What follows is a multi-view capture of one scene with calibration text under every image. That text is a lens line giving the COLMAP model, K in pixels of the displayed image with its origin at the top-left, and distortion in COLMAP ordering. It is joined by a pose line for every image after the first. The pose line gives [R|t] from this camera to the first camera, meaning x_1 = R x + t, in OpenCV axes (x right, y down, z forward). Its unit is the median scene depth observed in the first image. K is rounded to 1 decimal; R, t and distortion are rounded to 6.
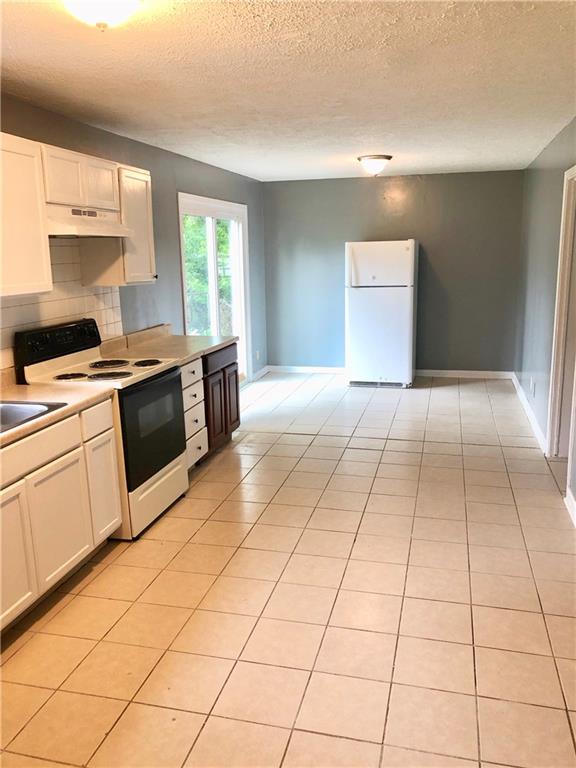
lens RADIAL K [[628.0, 0, 292.3], [0, 628.0, 376.3], [0, 0, 1]] dist [0.016582, 0.003131]
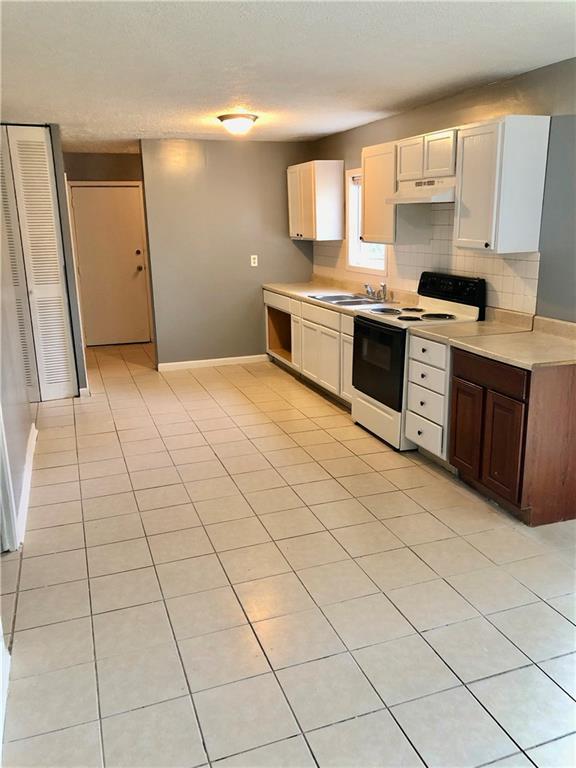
lens RADIAL K [[628.0, 0, 292.3], [0, 628.0, 376.3], [0, 0, 1]] dist [0.016582, 0.003131]
pose [[-0.827564, 0.169687, -0.535111, 0.582808], [-0.078678, 0.908754, 0.409848, -0.388750], [0.555830, 0.381277, -0.738702, 1.850997]]
